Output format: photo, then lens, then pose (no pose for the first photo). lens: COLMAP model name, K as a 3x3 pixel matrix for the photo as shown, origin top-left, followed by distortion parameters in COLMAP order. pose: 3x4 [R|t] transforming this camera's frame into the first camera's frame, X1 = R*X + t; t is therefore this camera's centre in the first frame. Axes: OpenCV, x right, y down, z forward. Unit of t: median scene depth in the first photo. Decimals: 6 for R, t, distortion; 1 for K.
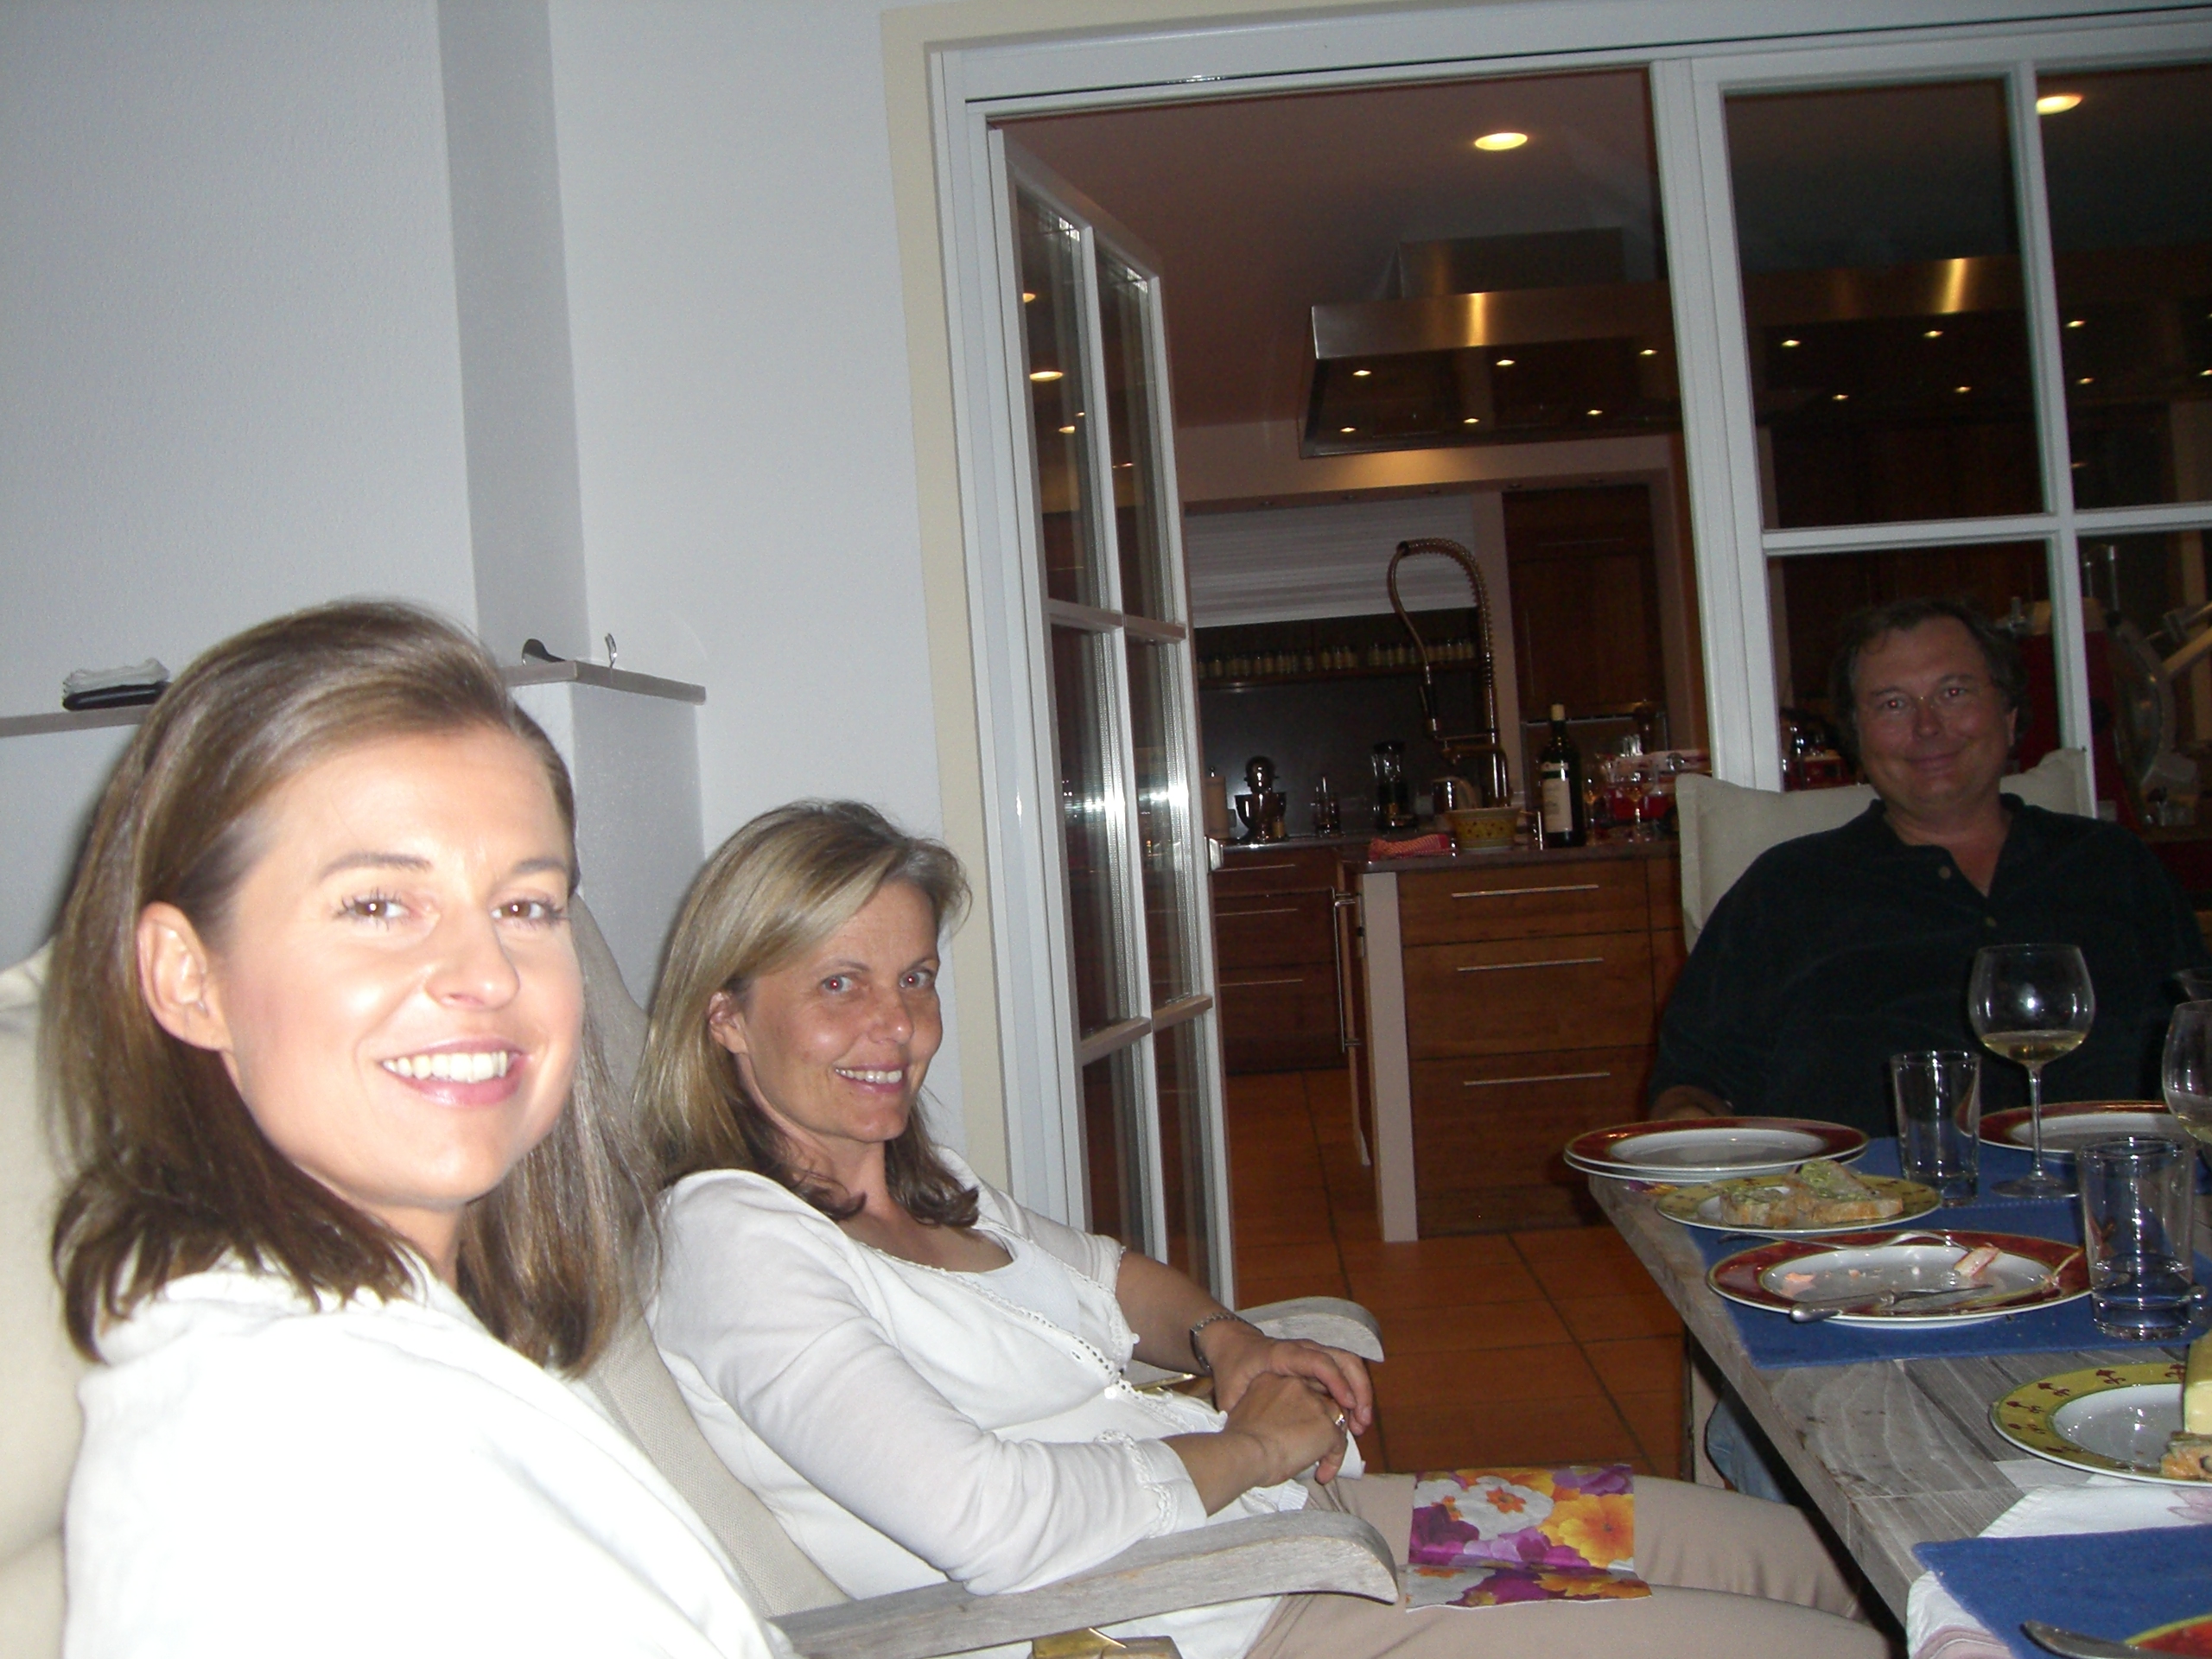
lens RADIAL K [[2419.0, 0, 1106.0], [0, 2419.0, 829.5], [0, 0, 1]] dist [-0.144588, -0.015189]
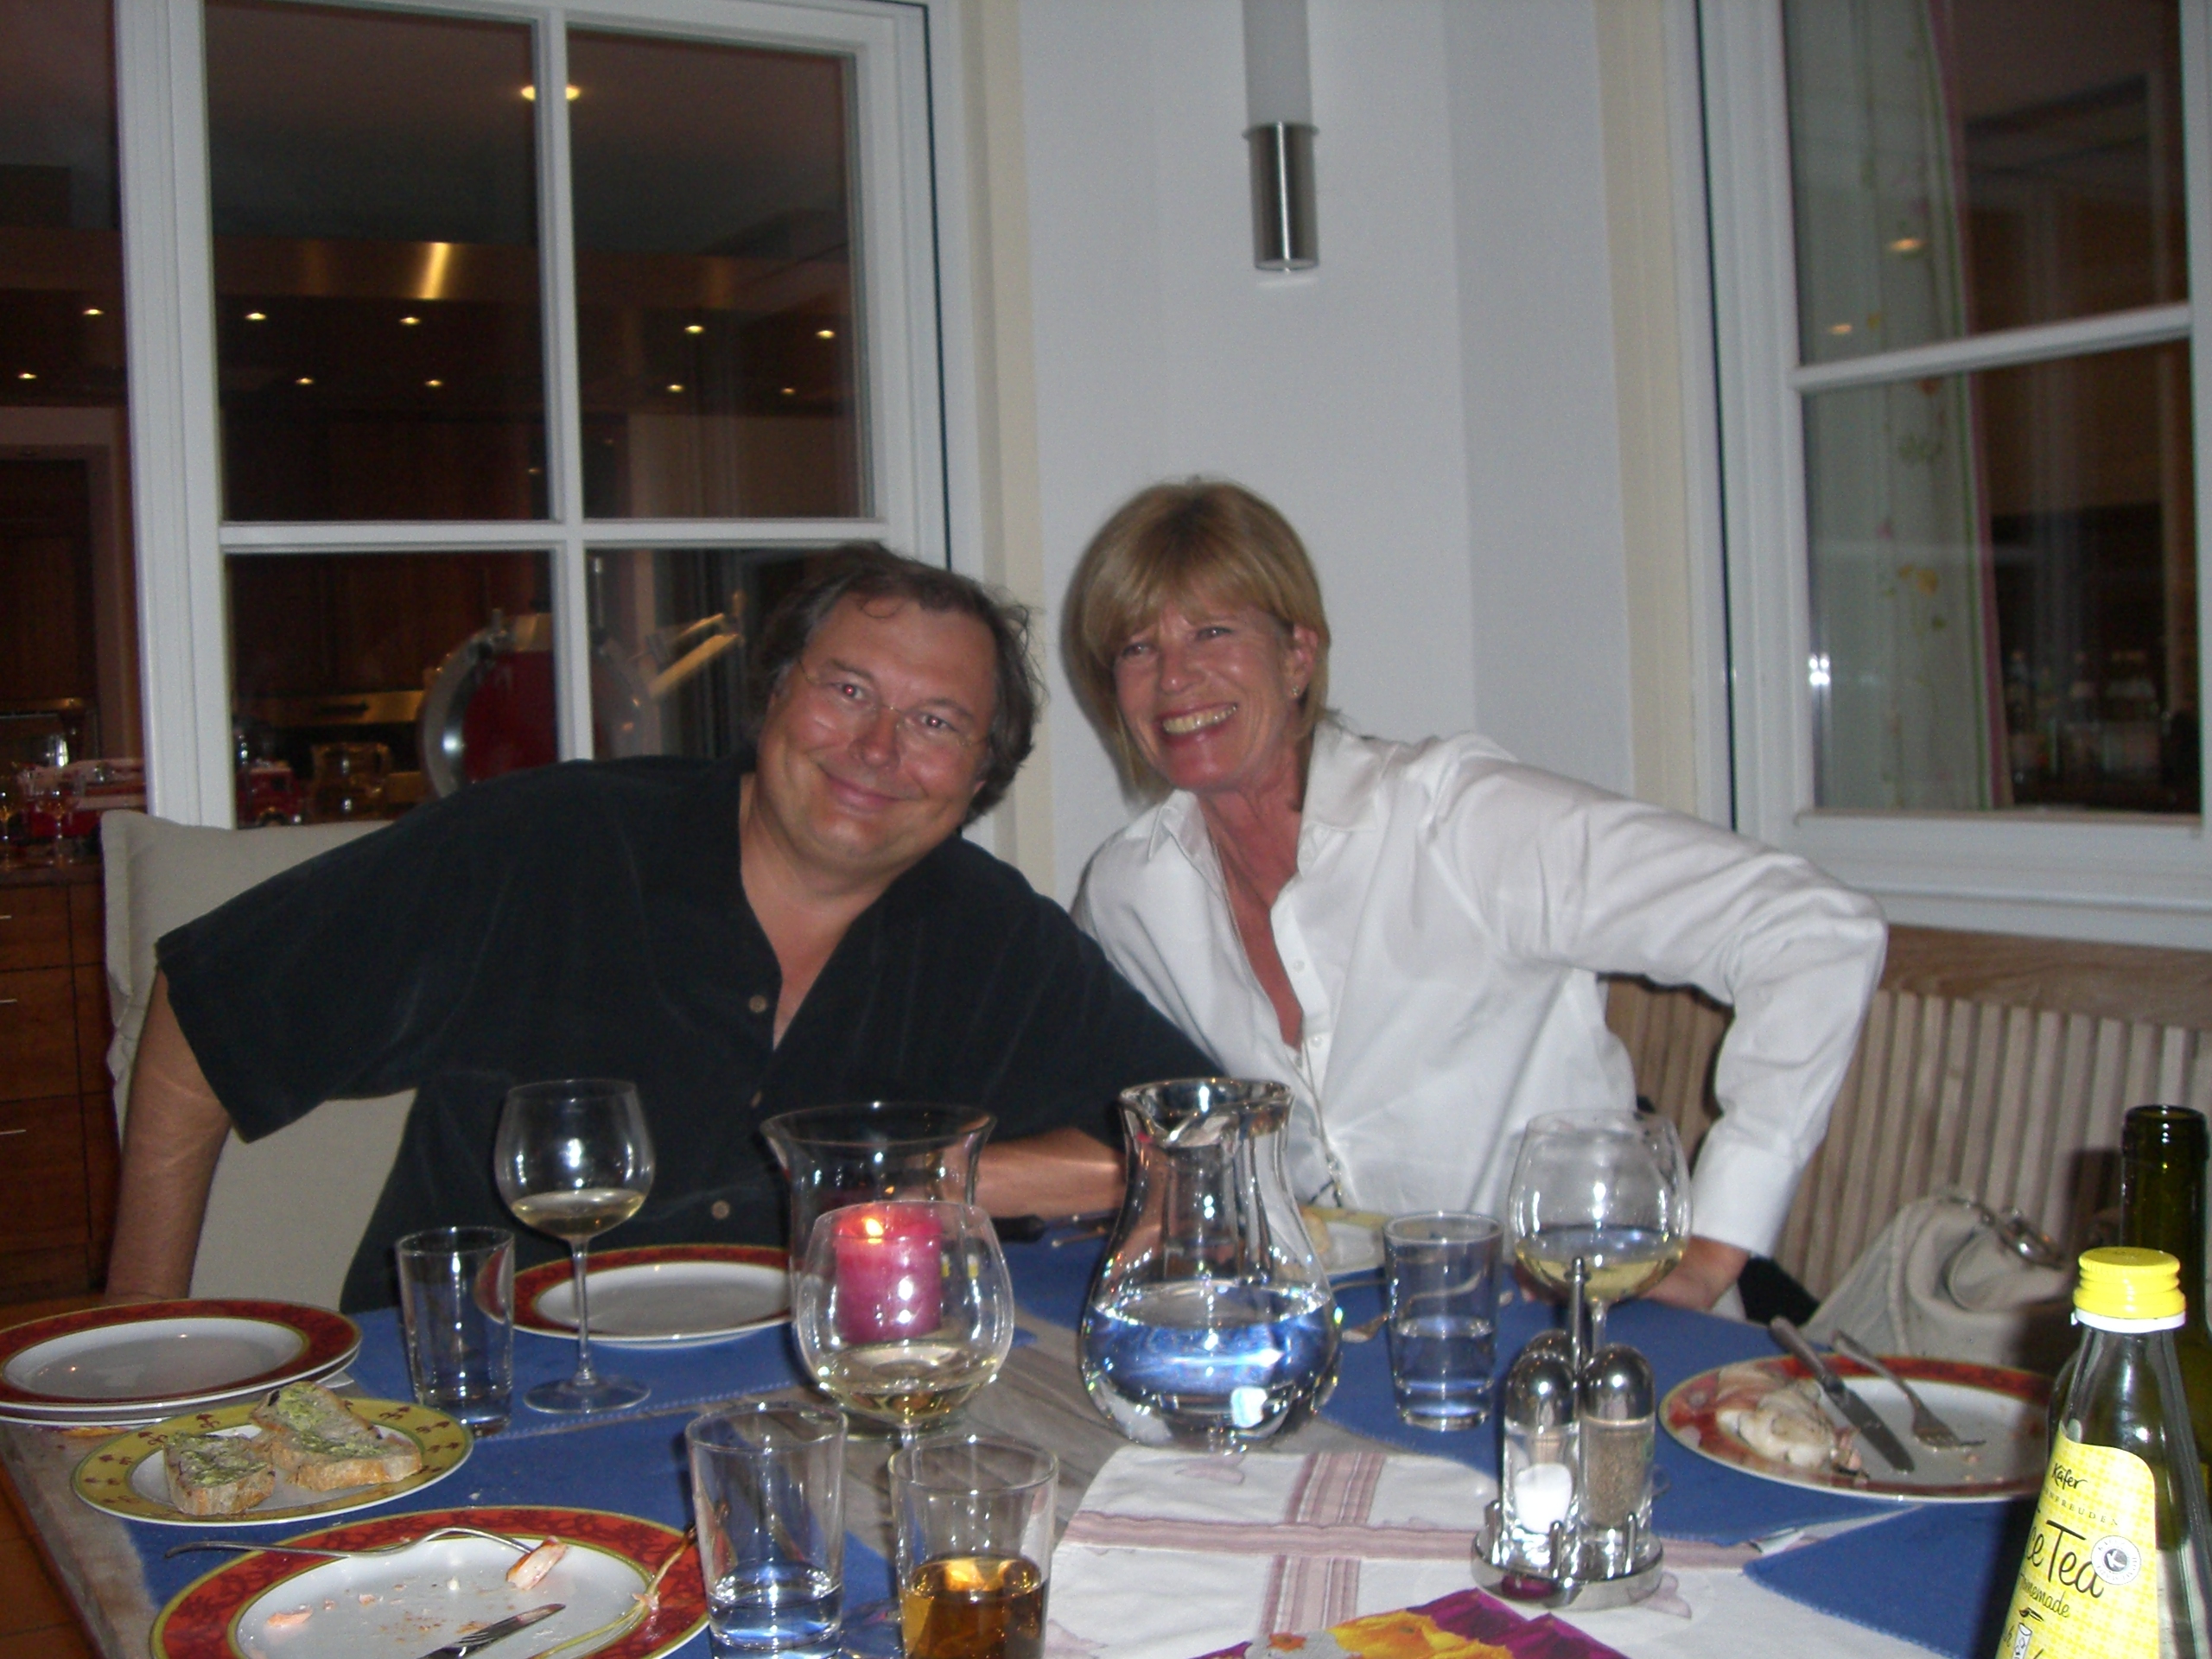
lens RADIAL K [[2383.6, 0, 1109.9], [0, 2383.6, 696.8], [0, 0, 1]] dist [-0.130690, 0.026646]
pose [[0.802405, 0.032210, 0.595910, 0.041506], [-0.001524, 0.998650, -0.051927, -0.022778], [-0.596777, 0.040759, 0.801371, 0.167842]]
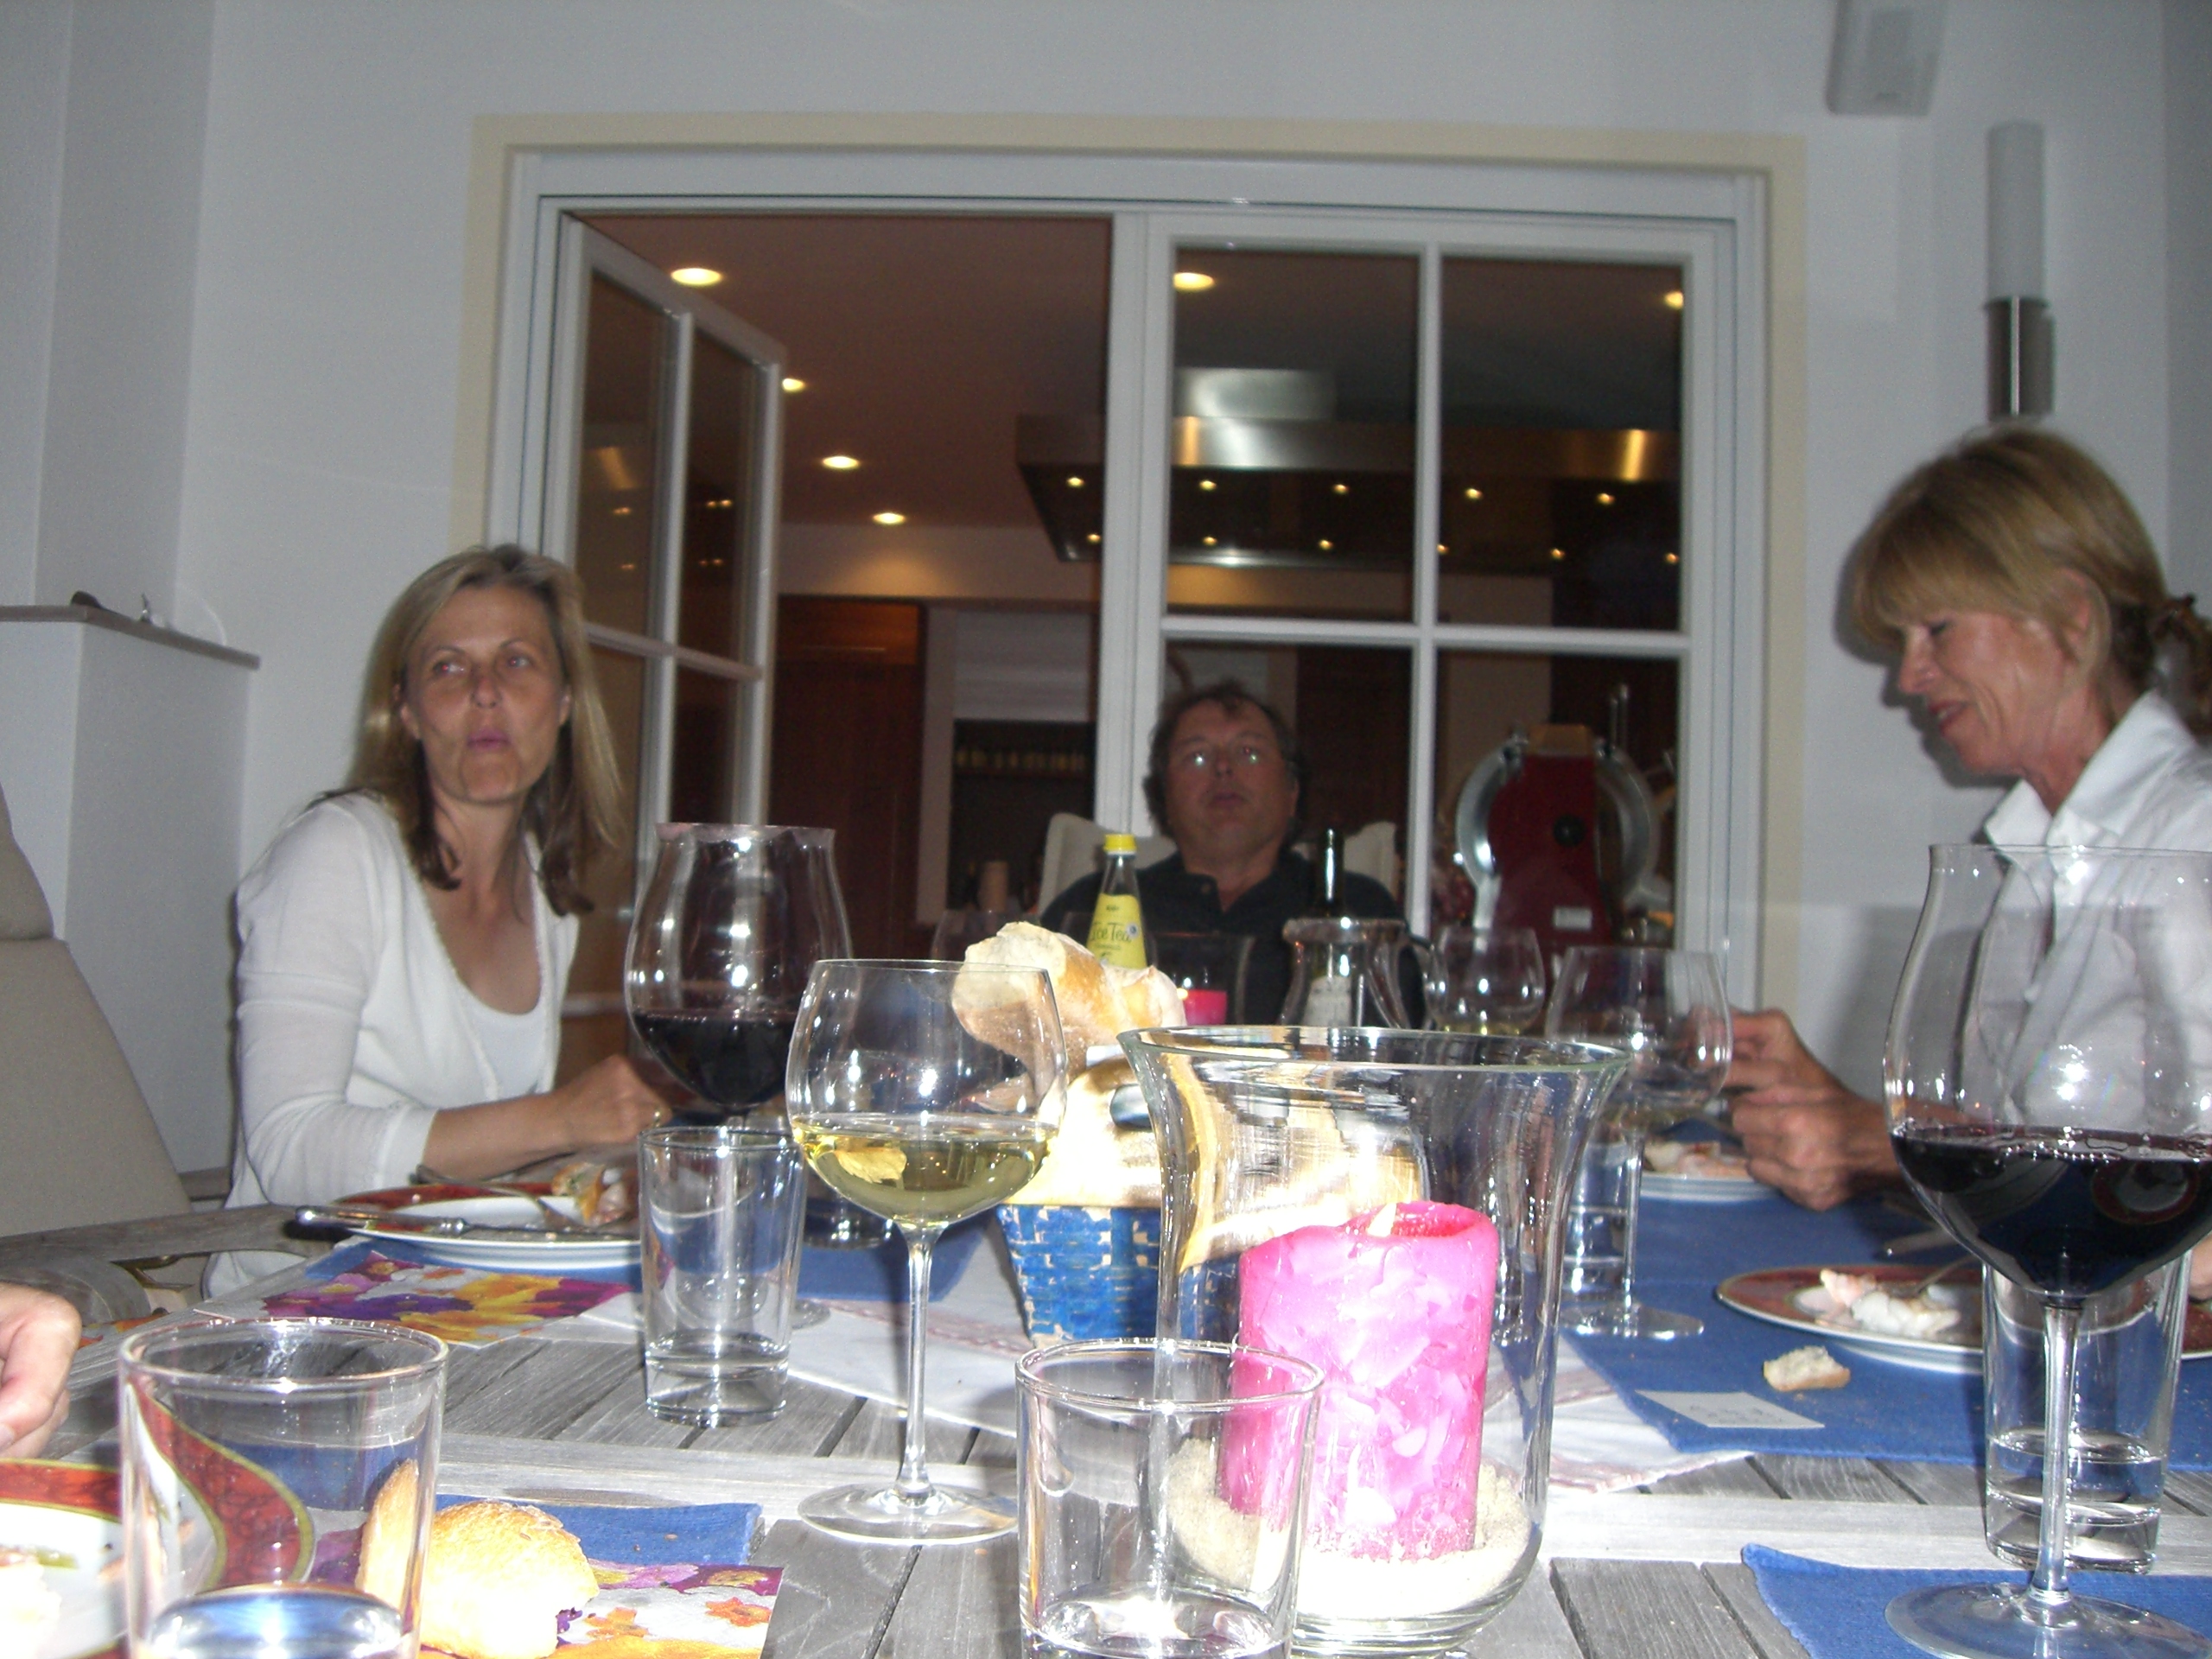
lens RADIAL K [[2419.0, 0, 1106.0], [0, 2419.0, 829.5], [0, 0, 1]] dist [-0.144588, -0.015189]
pose [[0.994422, 0.105458, 0.001830, 0.239431], [-0.105239, 0.993216, -0.049466, 0.036858], [-0.007034, 0.048997, 0.998774, -0.165741]]
